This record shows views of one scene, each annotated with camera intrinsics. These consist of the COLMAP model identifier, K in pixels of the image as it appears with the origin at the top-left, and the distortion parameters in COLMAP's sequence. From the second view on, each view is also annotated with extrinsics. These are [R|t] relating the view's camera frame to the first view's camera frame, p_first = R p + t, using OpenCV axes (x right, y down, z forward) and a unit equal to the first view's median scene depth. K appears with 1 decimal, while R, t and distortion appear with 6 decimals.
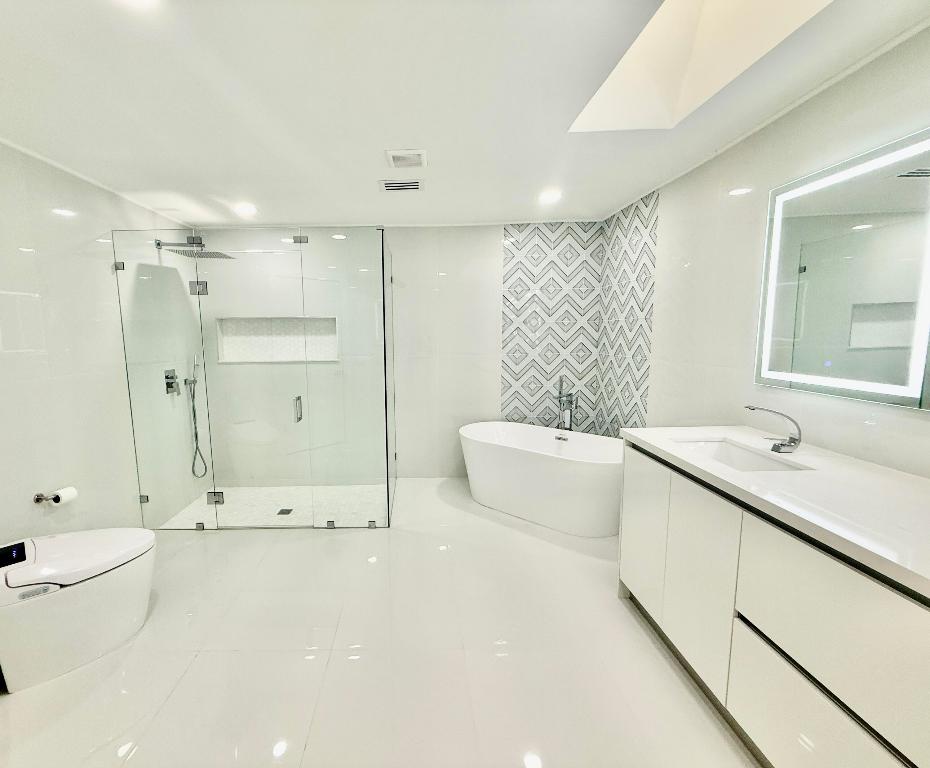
lens RADIAL K [[442.9, 0, 465.0], [0, 442.9, 384.0], [0, 0, 1]] dist [0.000109, 0.000101]
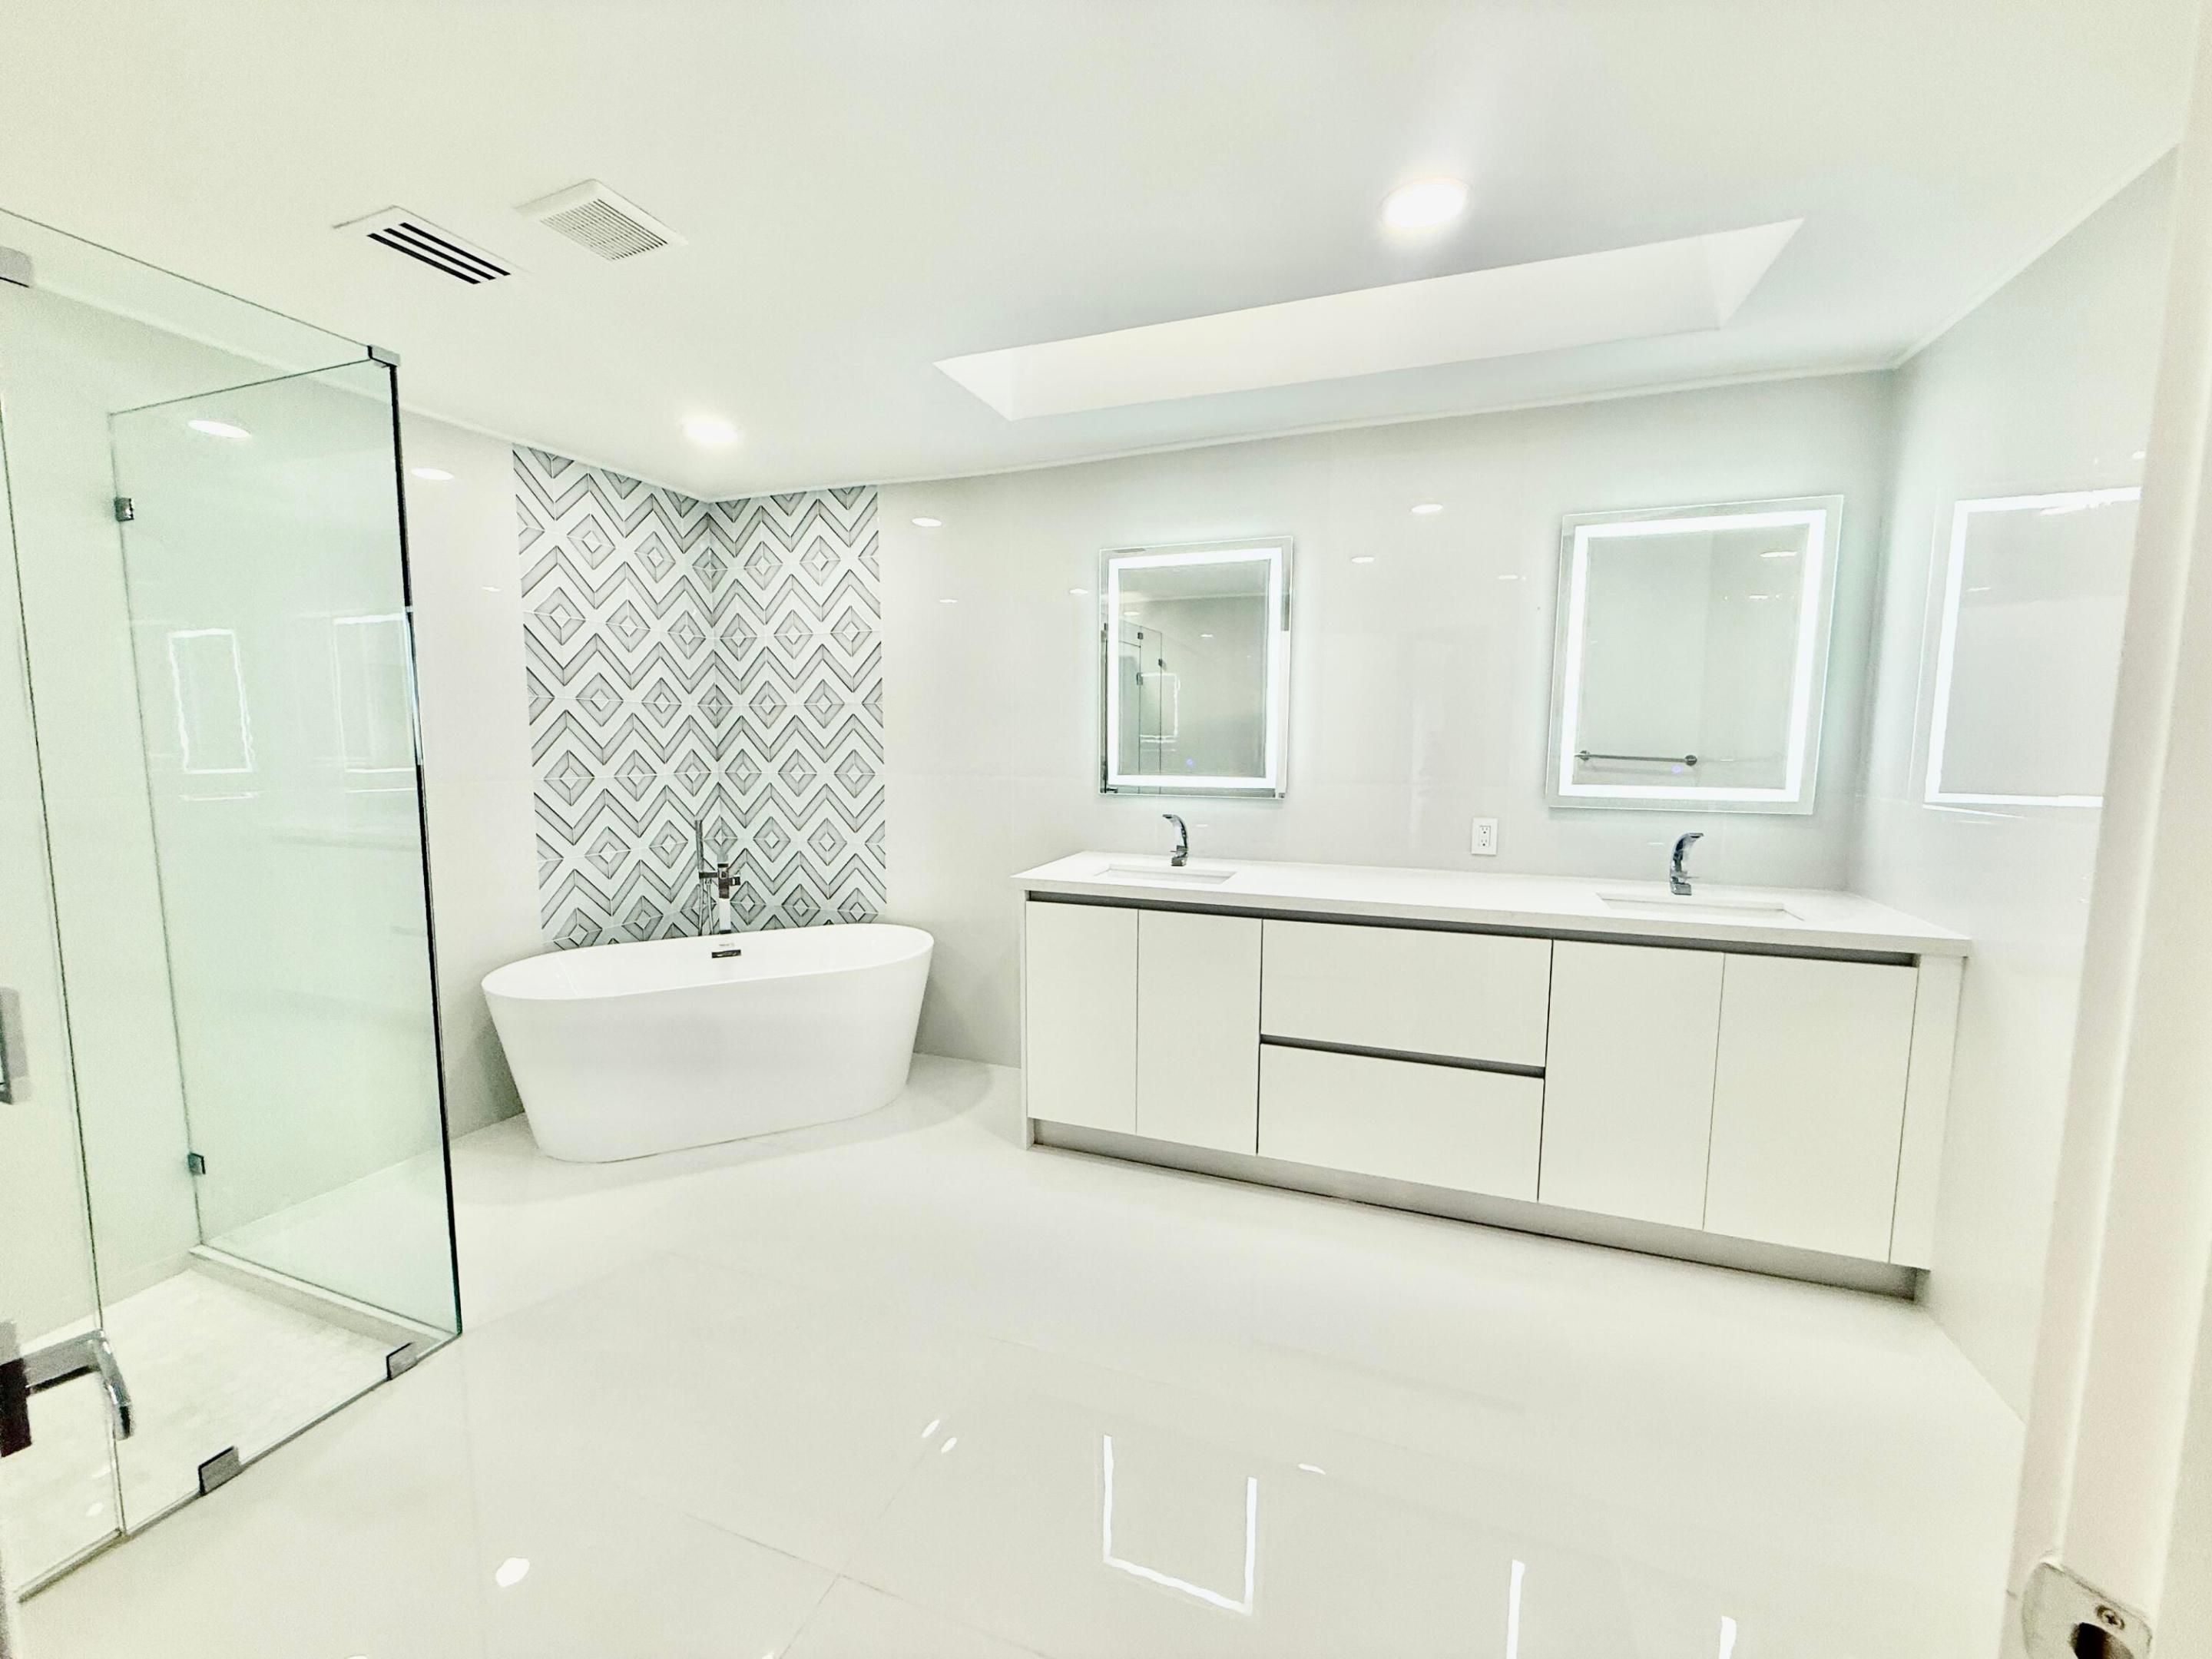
lens RADIAL K [[882.0, 0, 1106.0], [0, 882.0, 829.5], [0, 0, 1]] dist [0.000432, 0.000037]
pose [[0.340086, -0.080730, 0.936923, -0.479576], [0.109833, 0.992899, 0.045686, -0.004174], [-0.933958, 0.087368, 0.346538, 0.278842]]
